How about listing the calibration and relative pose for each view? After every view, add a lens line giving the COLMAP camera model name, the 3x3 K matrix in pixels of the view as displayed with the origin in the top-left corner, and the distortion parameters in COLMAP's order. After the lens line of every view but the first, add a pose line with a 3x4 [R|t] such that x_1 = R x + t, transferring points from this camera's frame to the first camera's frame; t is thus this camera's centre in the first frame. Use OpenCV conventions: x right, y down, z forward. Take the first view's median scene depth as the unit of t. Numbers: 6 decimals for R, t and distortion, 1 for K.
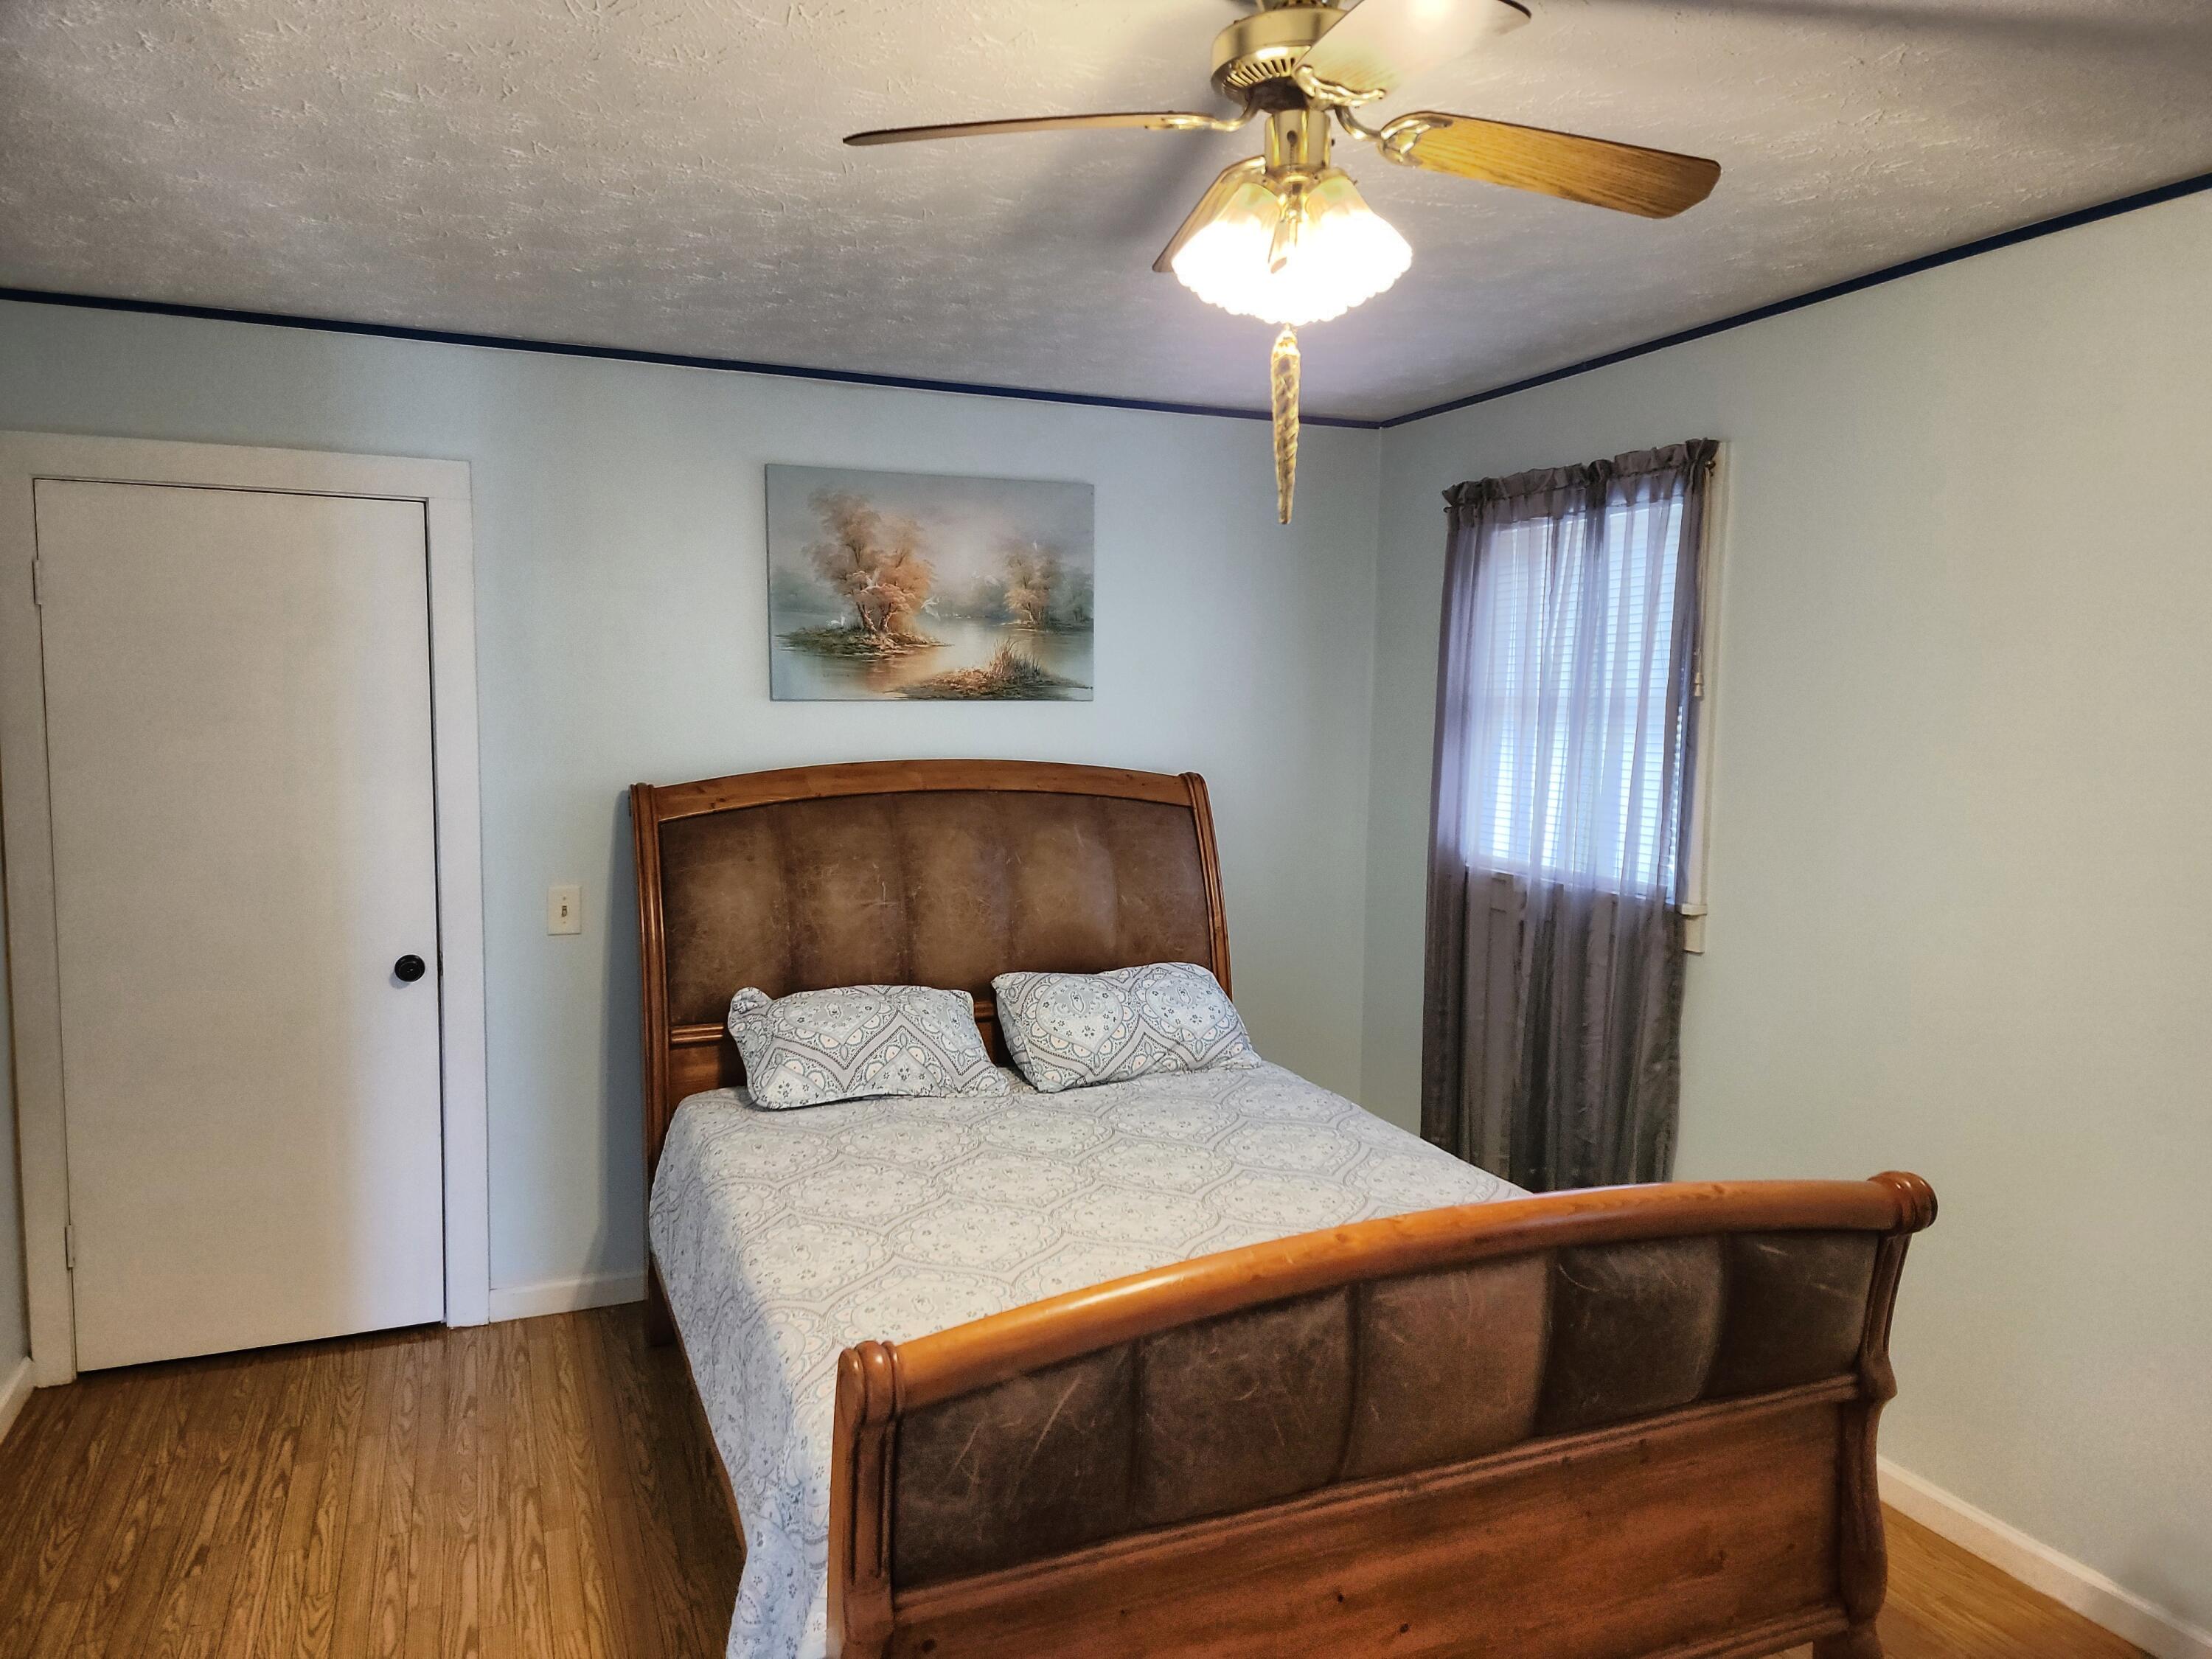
lens RADIAL K [[1490.4, 0, 1106.0], [0, 1490.4, 829.5], [0, 0, 1]] dist [0.105580, -0.112273]
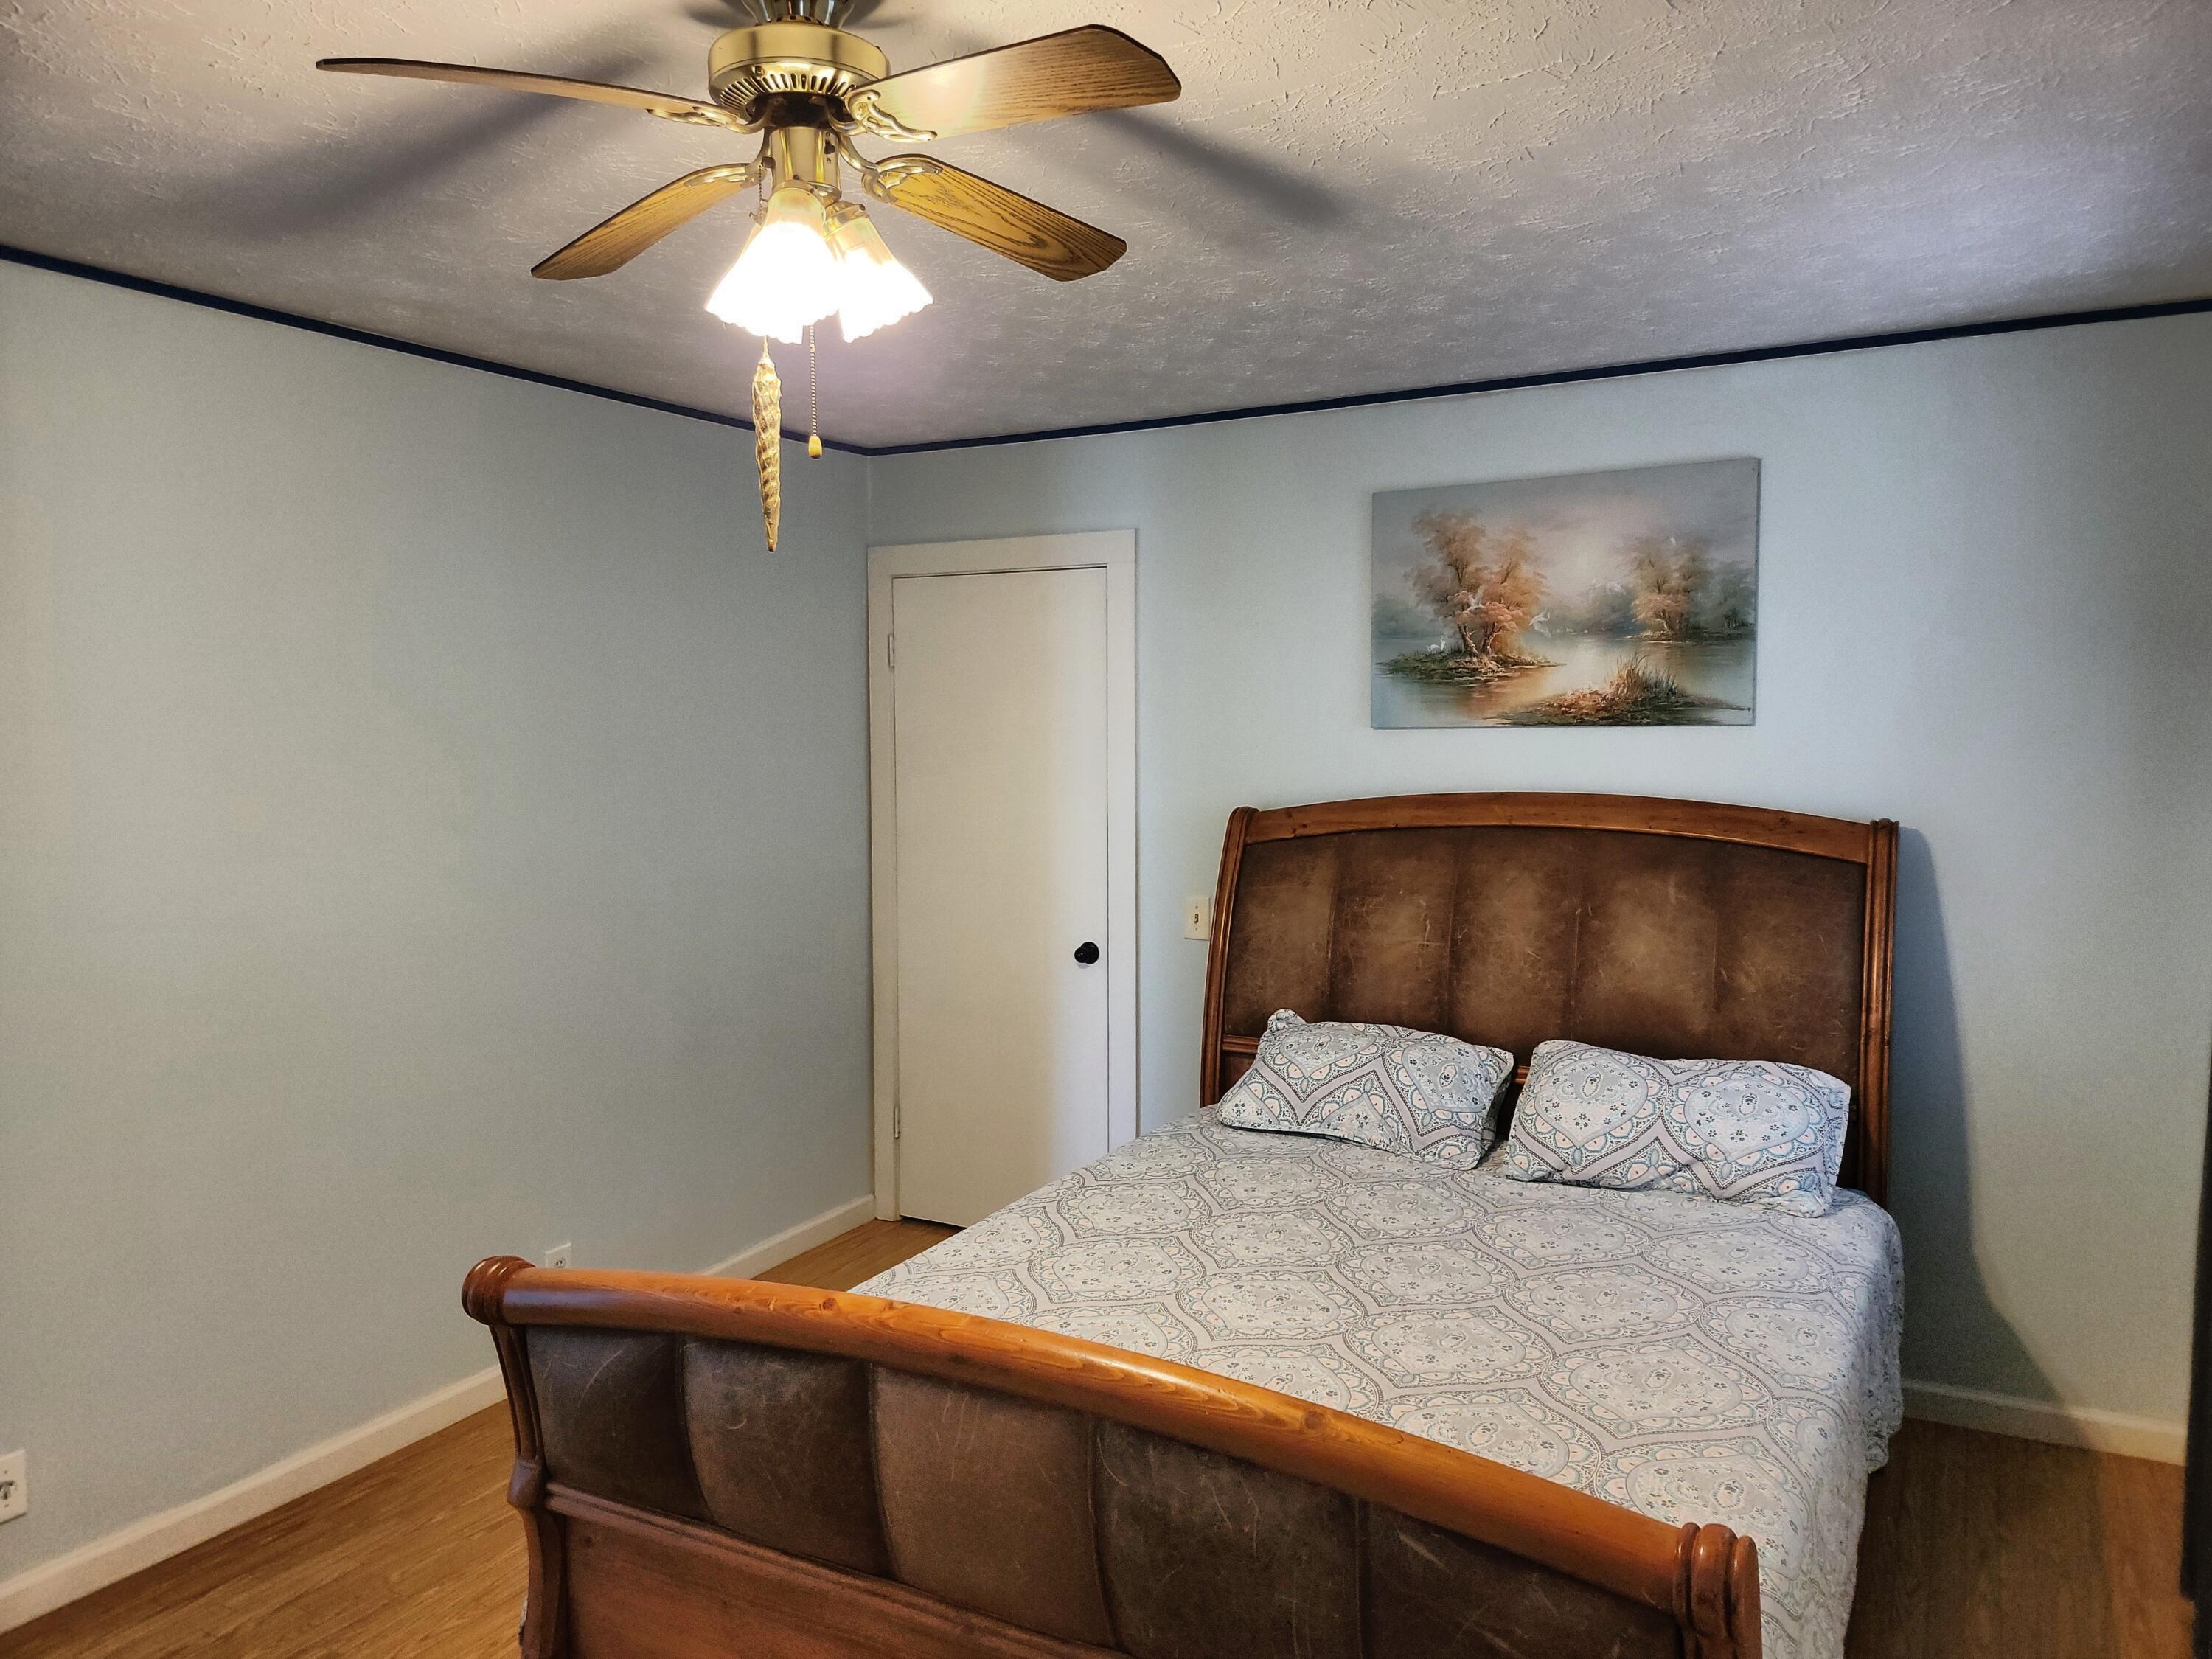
lens RADIAL K [[1490.4, 0, 1106.0], [0, 1490.4, 829.5], [0, 0, 1]] dist [0.105580, -0.112273]
pose [[0.635681, 0.046871, -0.770528, 0.437563], [-0.060656, 0.998102, 0.010674, -0.019354], [0.769565, 0.039952, 0.637317, 0.234405]]
